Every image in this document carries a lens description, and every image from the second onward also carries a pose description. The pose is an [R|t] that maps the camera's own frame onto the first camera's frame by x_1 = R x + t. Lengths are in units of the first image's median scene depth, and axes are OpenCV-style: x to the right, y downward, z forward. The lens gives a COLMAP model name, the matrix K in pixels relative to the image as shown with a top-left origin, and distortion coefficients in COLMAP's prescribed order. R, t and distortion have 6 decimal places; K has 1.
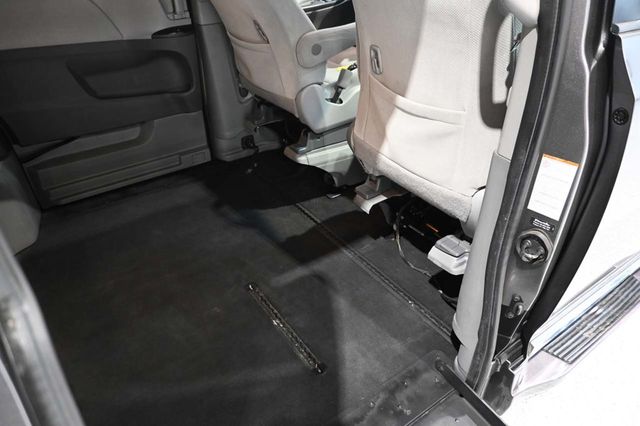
lens RADIAL K [[439.4, 0, 317.8], [0, 439.4, 214.2], [0, 0, 1]] dist [0.005726, -0.010375]
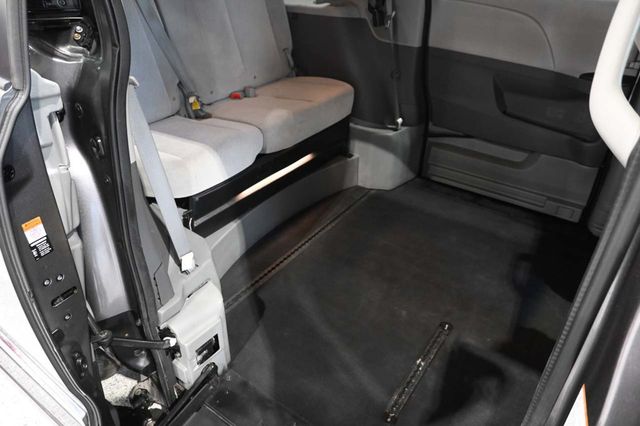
lens RADIAL K [[439.4, 0, 318.6], [0, 439.4, 208.9], [0, 0, 1]] dist [0.005726, -0.010375]
pose [[0.341797, 0.507534, -0.790939, 0.305065], [-0.548870, 0.790976, 0.270368, -0.114783], [0.762834, 0.341711, 0.548923, 0.134337]]
